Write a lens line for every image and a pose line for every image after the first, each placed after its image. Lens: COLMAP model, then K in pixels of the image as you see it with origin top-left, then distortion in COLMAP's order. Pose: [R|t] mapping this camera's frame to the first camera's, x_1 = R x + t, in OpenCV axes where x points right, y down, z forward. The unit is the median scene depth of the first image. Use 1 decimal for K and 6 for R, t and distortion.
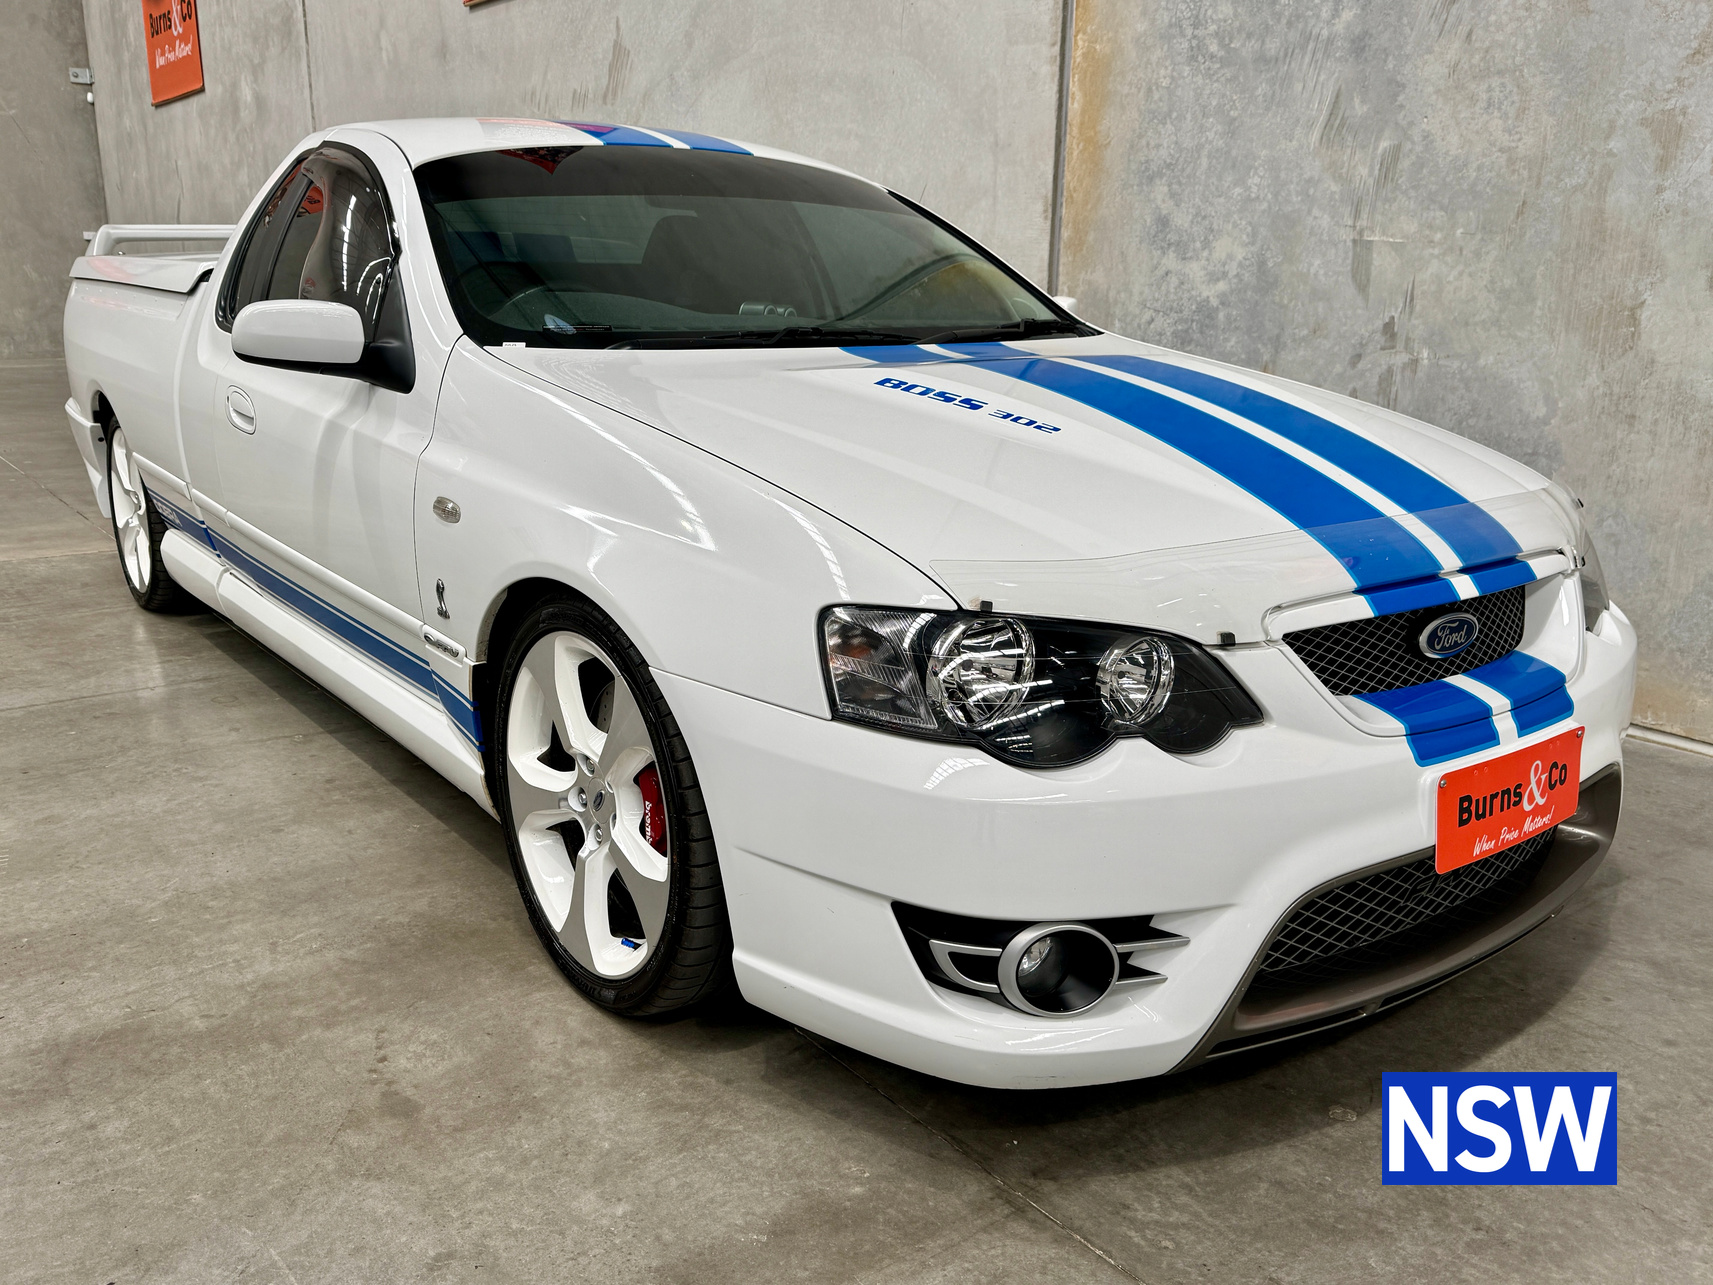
lens RADIAL K [[1359.3, 0, 789.5], [0, 1359.3, 714.3], [0, 0, 1]] dist [0.054279, -0.085587]
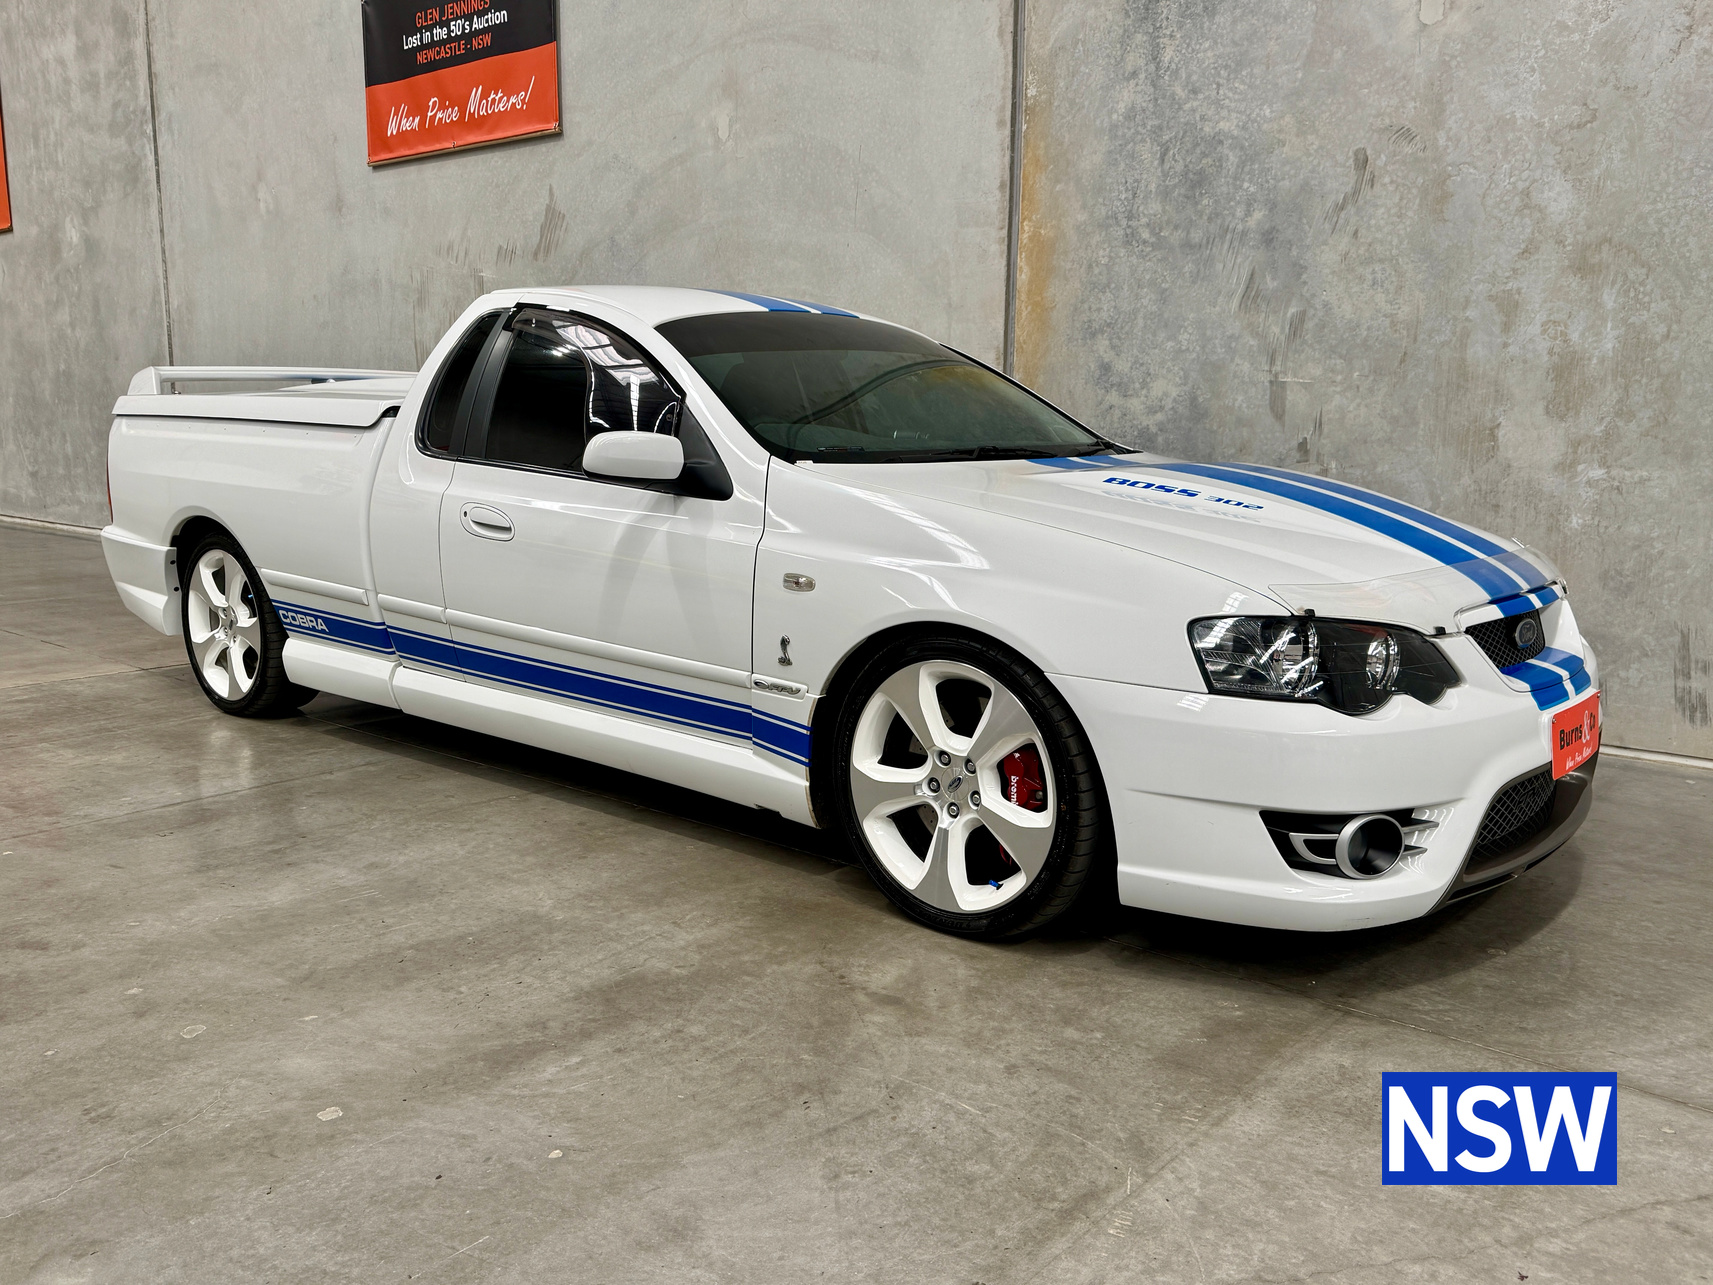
lens RADIAL K [[1359.3, 0, 776.8], [0, 1359.3, 745.1], [0, 0, 1]] dist [0.054279, -0.085587]
pose [[0.979517, -0.051487, 0.194666, -0.331247], [0.065188, 0.995777, -0.064640, 0.057148], [-0.190516, 0.076006, 0.978737, -0.173703]]
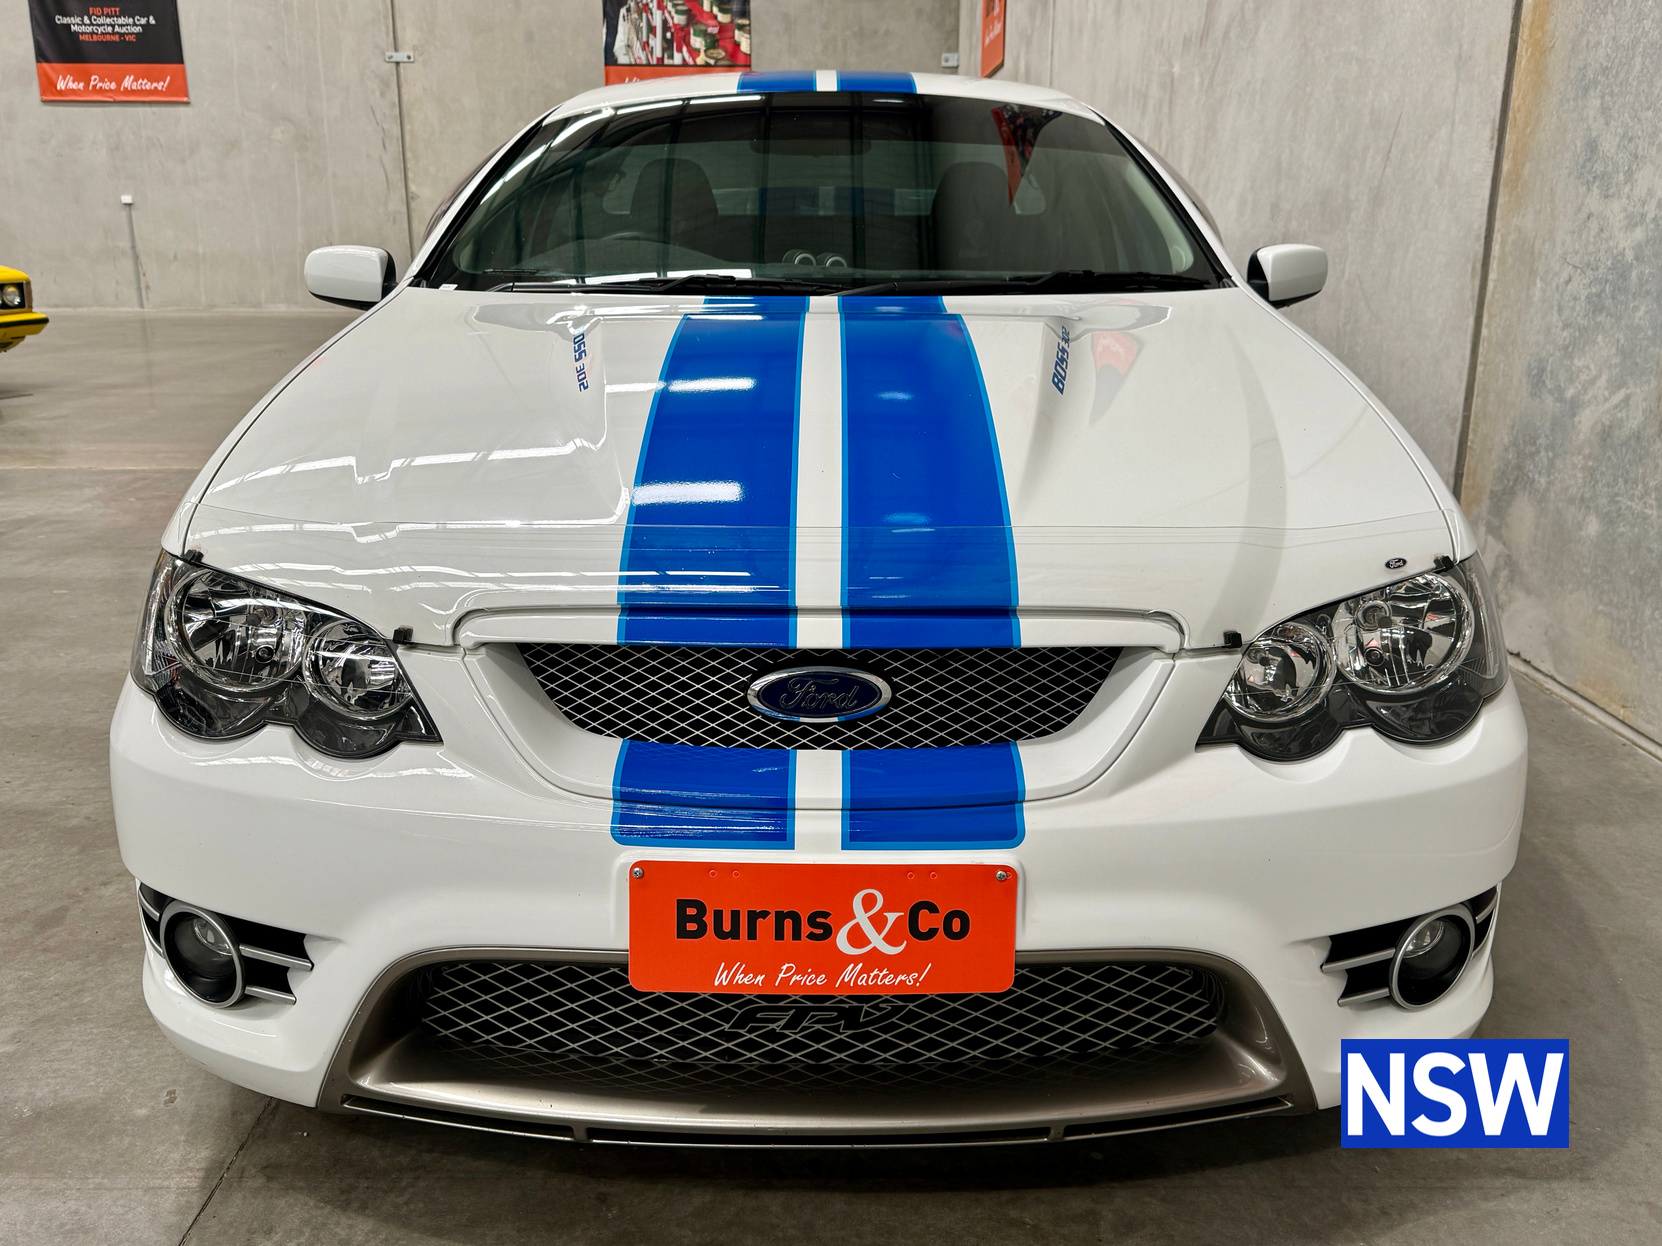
lens RADIAL K [[1318.9, 0, 793.7], [0, 1318.9, 706.2], [0, 0, 1]] dist [0.054279, -0.085587]
pose [[0.804641, 0.190005, -0.562540, 0.442020], [-0.175382, 0.981200, 0.080551, -0.053685], [0.567269, 0.033845, 0.822837, 0.207992]]
